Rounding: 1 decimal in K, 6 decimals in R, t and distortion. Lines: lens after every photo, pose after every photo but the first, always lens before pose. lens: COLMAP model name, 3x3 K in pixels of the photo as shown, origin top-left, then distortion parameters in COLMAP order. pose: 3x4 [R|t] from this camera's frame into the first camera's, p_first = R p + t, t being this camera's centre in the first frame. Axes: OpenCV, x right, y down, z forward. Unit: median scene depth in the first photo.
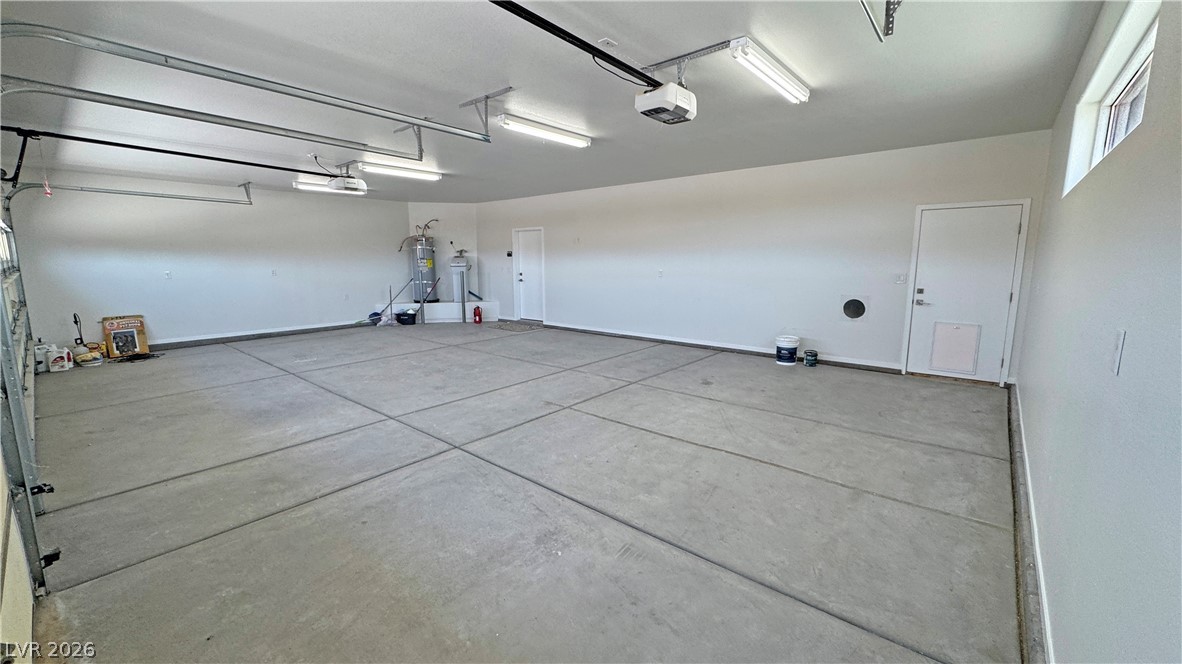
lens RADIAL K [[471.6, 0, 591.0], [0, 471.6, 332.0], [0, 0, 1]] dist [-0.000969, 0.000123]
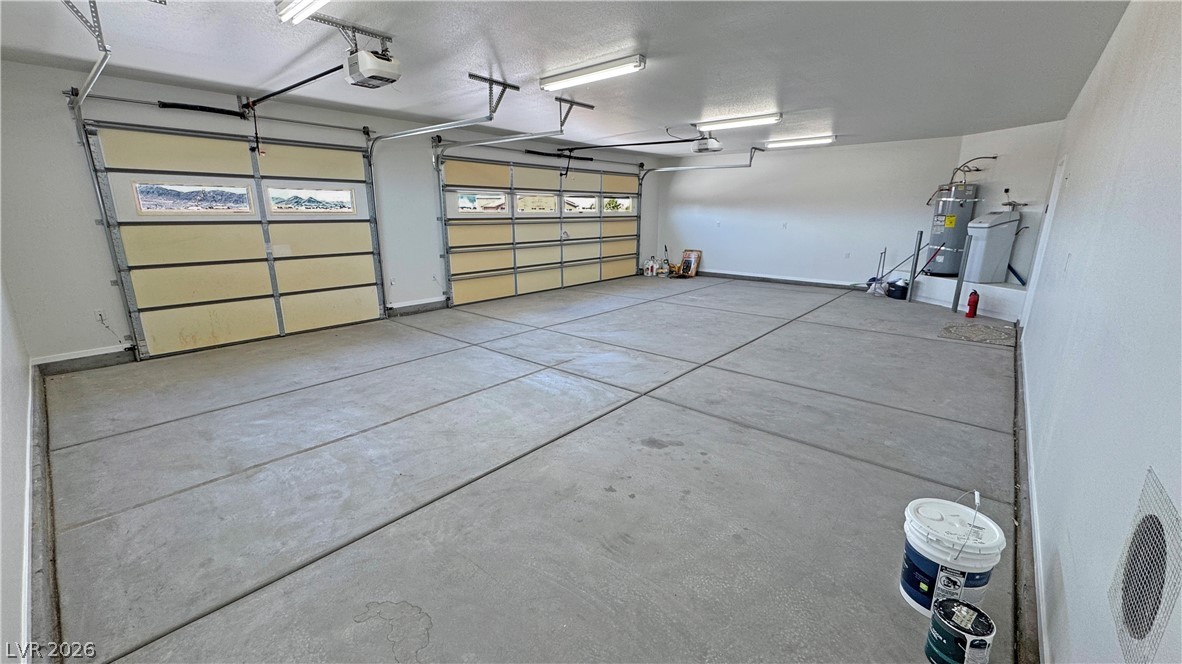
lens RADIAL K [[471.6, 0, 591.0], [0, 471.6, 332.0], [0, 0, 1]] dist [-0.000969, 0.000123]
pose [[-0.008315, 0.253453, -0.967312, 1.056159], [-0.158565, 0.954772, 0.251531, -0.208976], [0.987314, 0.155473, 0.032250, 1.221150]]
